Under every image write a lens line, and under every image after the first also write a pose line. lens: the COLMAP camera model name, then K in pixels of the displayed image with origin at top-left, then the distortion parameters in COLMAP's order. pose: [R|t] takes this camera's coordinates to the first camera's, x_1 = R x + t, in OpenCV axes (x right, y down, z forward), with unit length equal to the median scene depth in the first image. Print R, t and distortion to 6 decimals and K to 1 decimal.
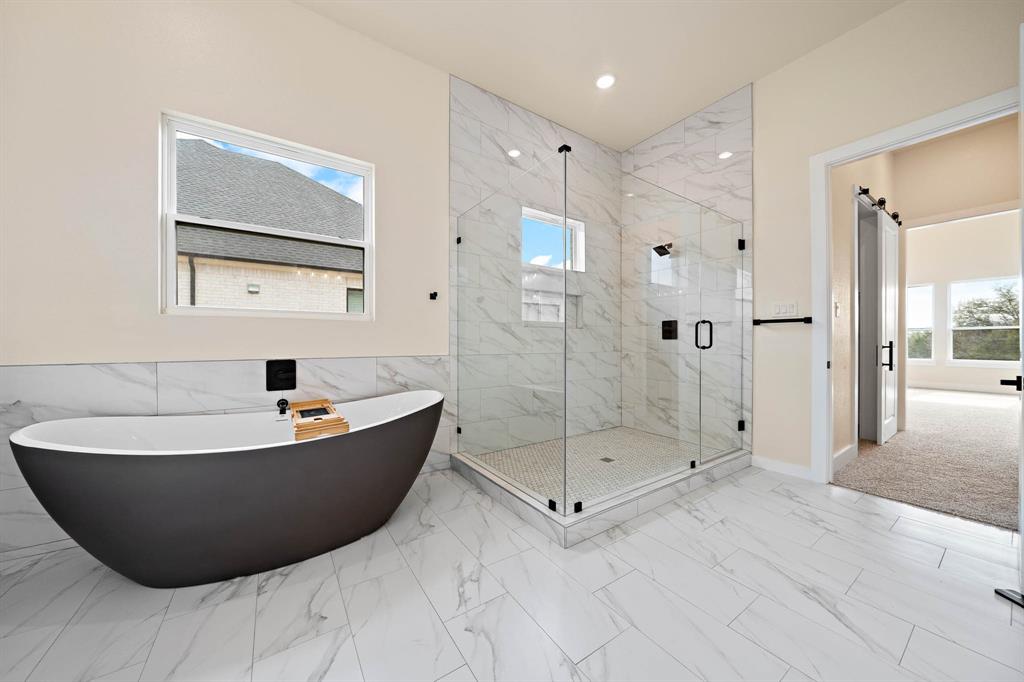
lens RADIAL K [[346.7, 0, 508.6], [0, 346.7, 341.1], [0, 0, 1]] dist [-0.000600, -0.000063]
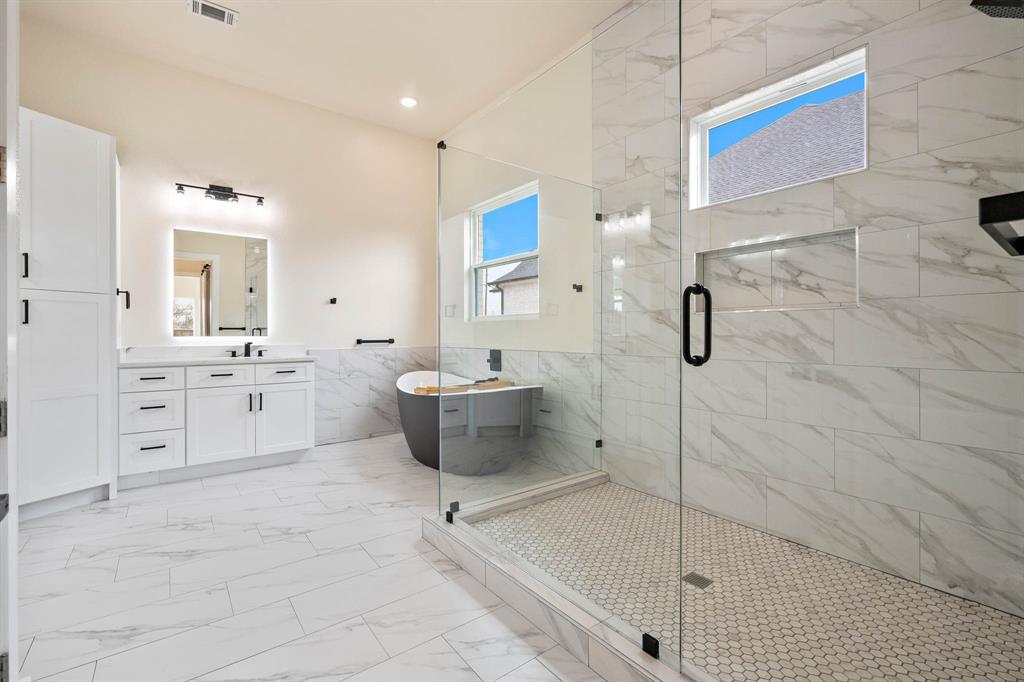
lens RADIAL K [[452.0, 0, 509.5], [0, 452.0, 337.2], [0, 0, 1]] dist [-0.005053, -0.000206]
pose [[0.060746, 0.007034, -0.998128, 0.945504], [0.003737, 0.999967, 0.007275, -0.009446], [0.998146, -0.004171, 0.060718, 0.725900]]
